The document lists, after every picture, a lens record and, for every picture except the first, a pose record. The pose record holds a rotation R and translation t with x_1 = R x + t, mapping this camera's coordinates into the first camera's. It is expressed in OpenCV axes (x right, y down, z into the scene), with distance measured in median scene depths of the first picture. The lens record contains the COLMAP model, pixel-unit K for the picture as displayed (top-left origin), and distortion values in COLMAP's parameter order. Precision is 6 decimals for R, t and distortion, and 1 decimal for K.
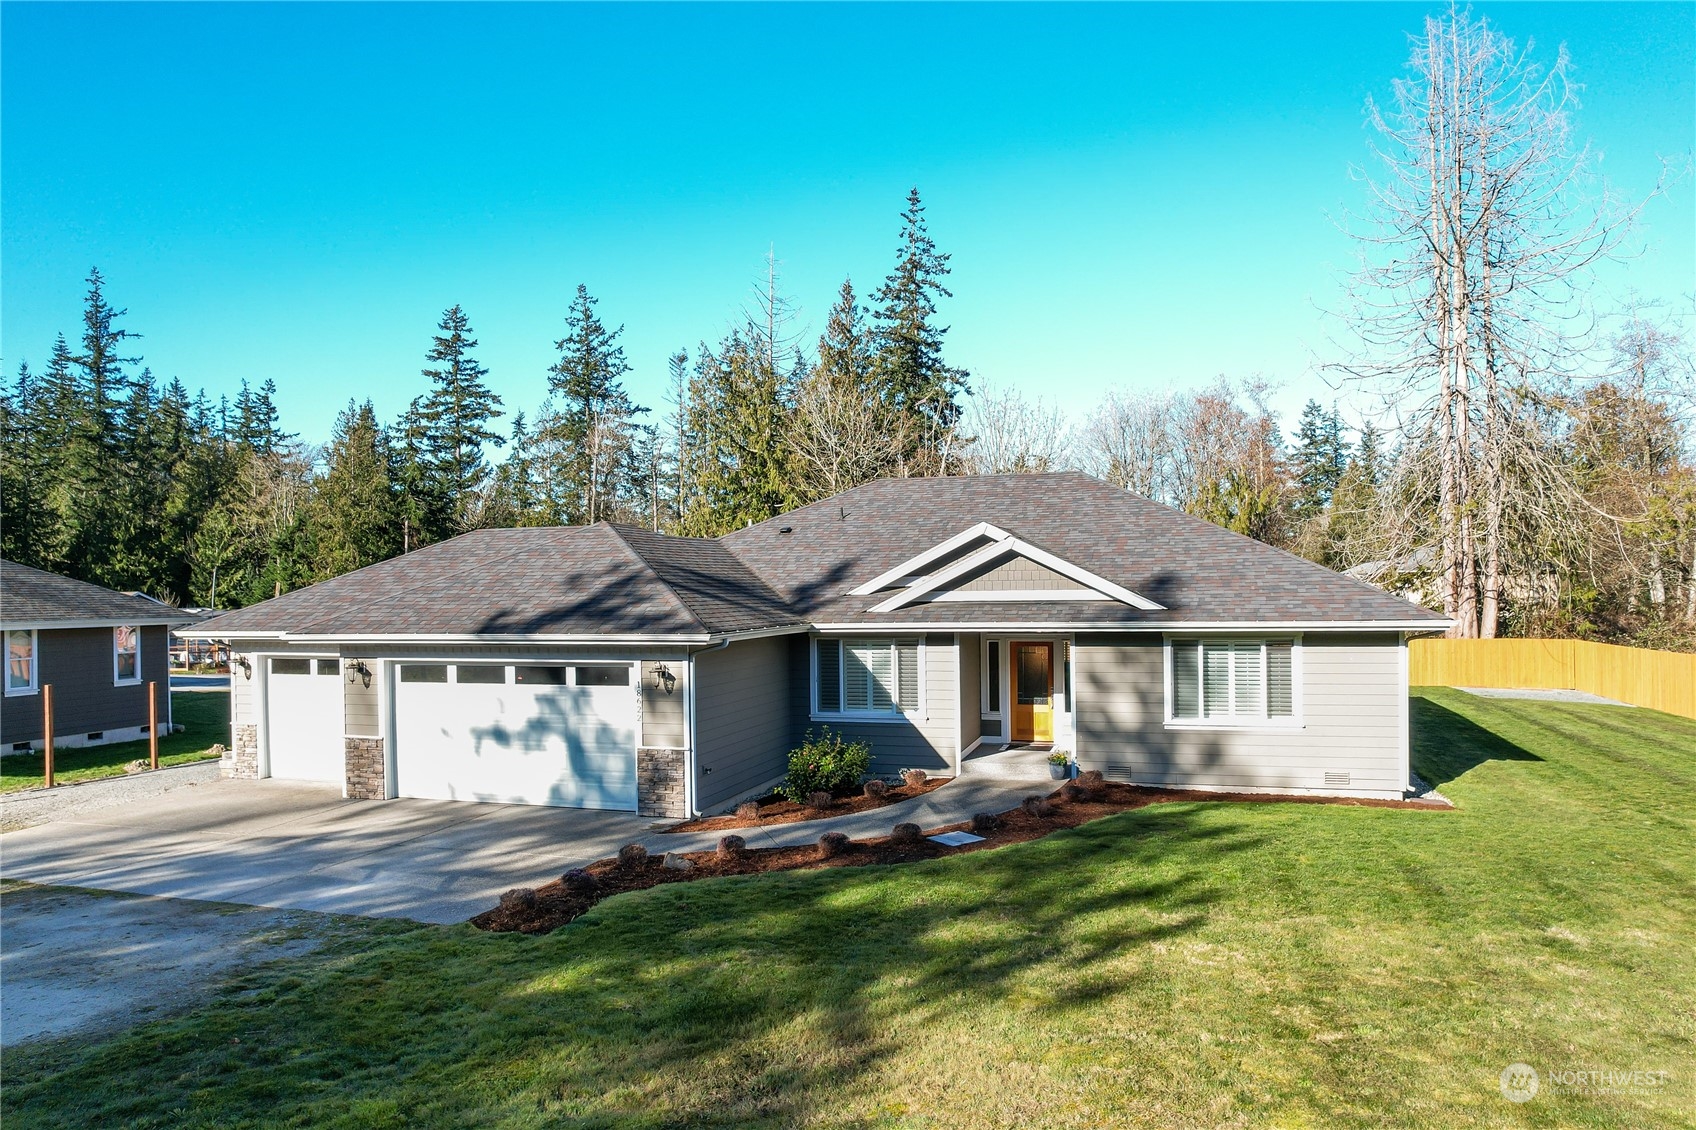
lens RADIAL K [[1105.3, 0, 836.3], [0, 1105.3, 584.9], [0, 0, 1]] dist [-0.041600, 0.006214]
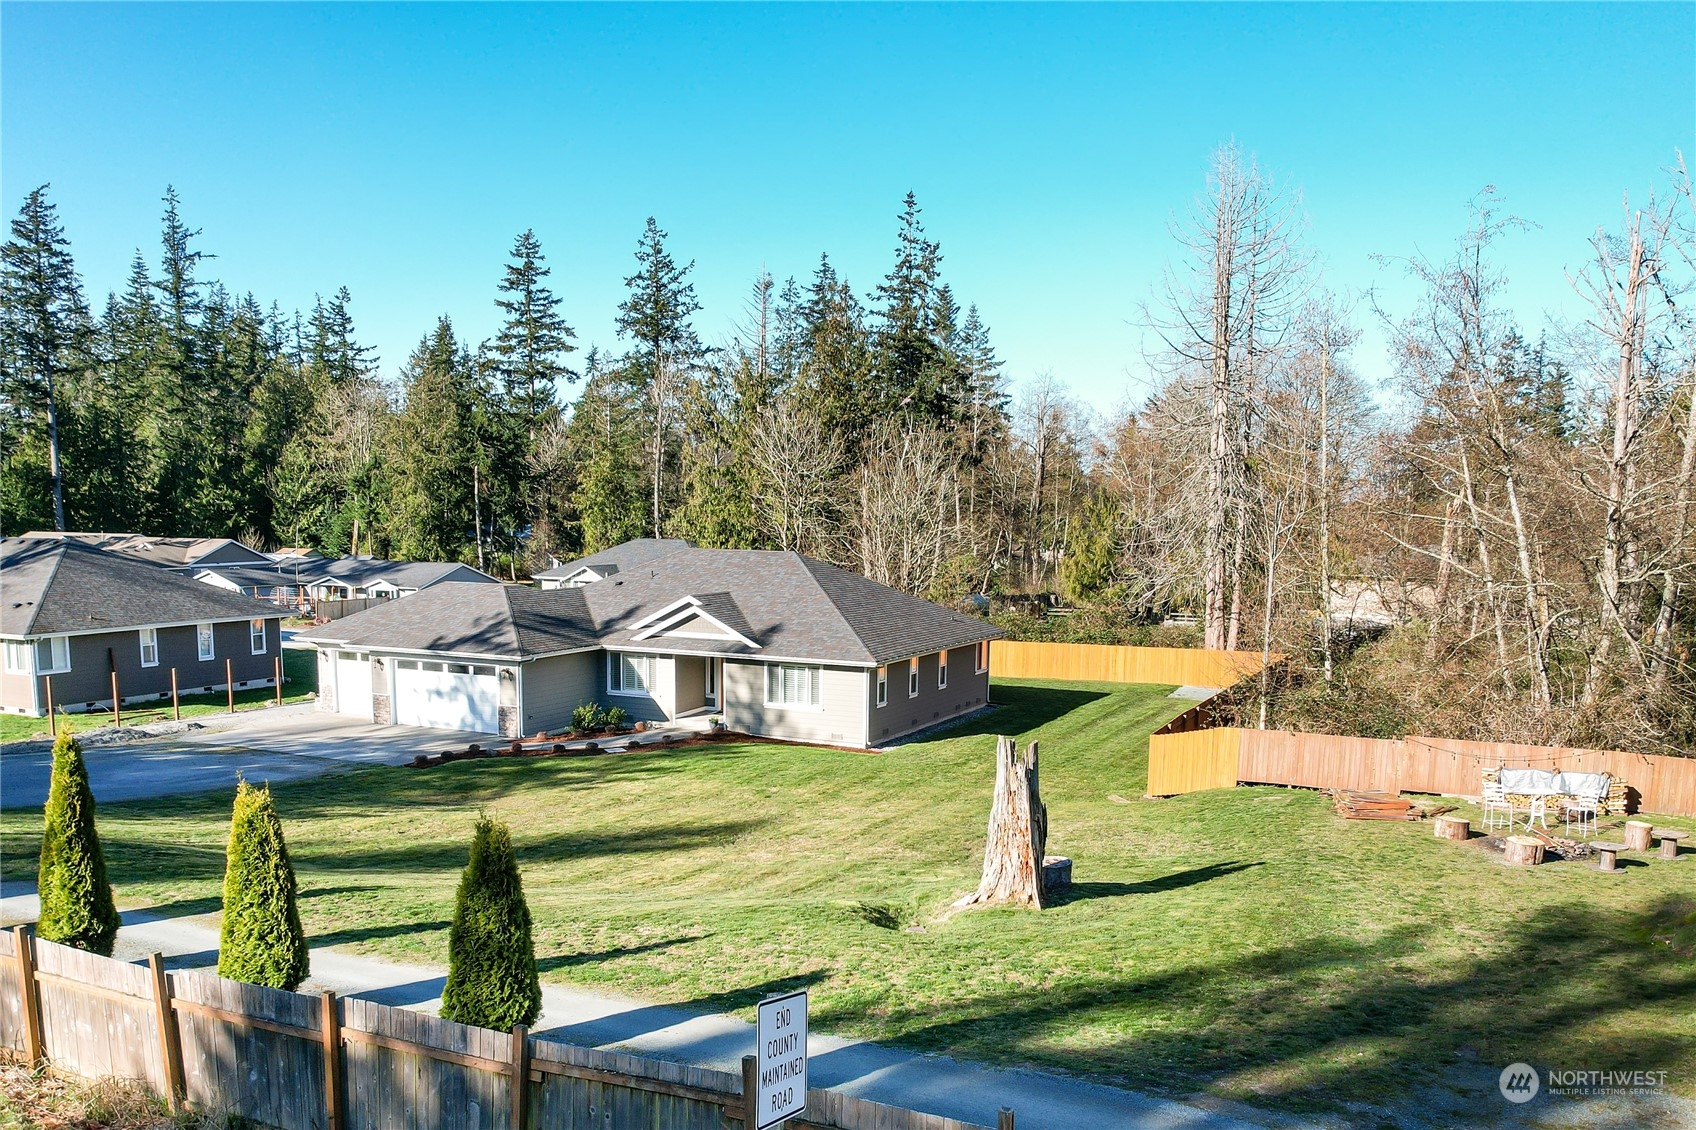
lens RADIAL K [[1442.3, 0, 890.1], [0, 1442.3, 715.8], [0, 0, 1]] dist [-0.075337, 0.064604]
pose [[0.992023, 0.045629, -0.117513, 0.704652], [-0.027039, 0.987515, 0.155186, -0.222429], [0.123127, -0.150771, 0.980871, -1.285720]]
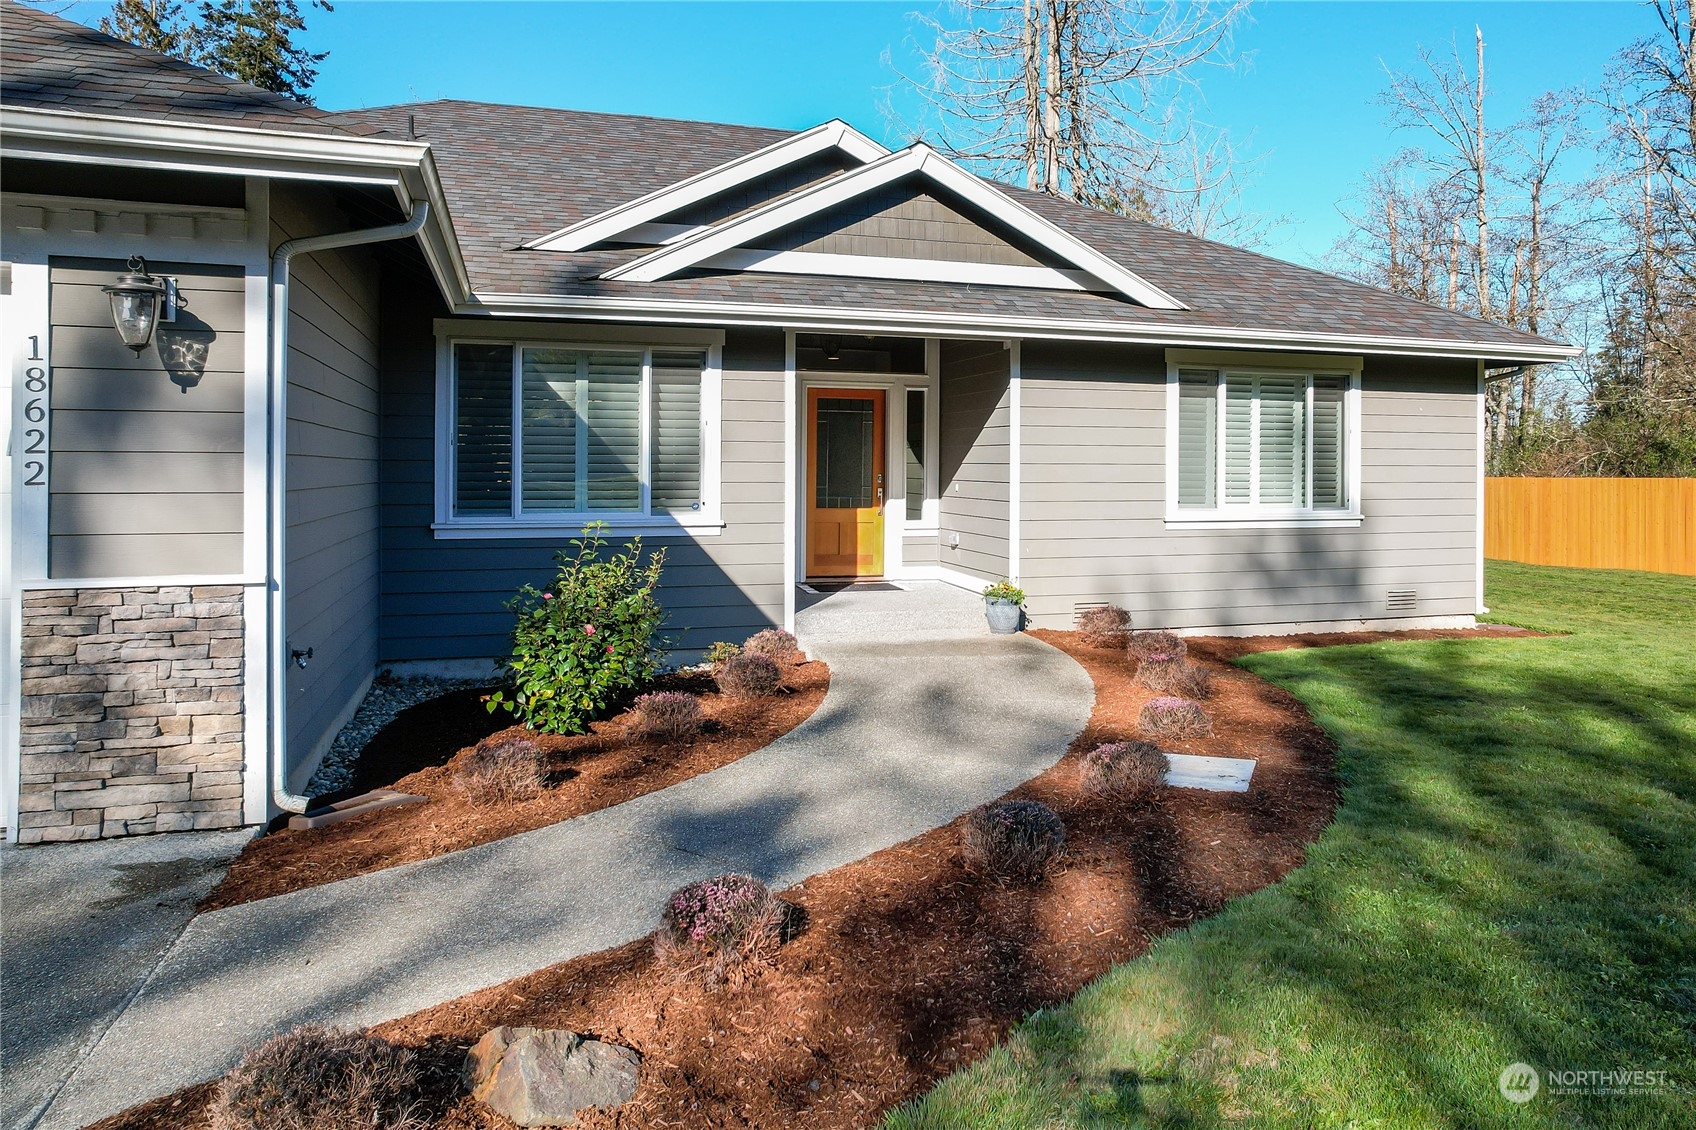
lens RADIAL K [[1206.0, 0, 897.9], [0, 1206.0, 471.8], [0, 0, 1]] dist [0.002916, 0.002485]
pose [[0.809771, 0.017046, 0.586498, -0.139639], [-0.015864, 0.999849, -0.007155, 0.091891], [-0.586531, -0.003510, 0.809919, 0.496724]]
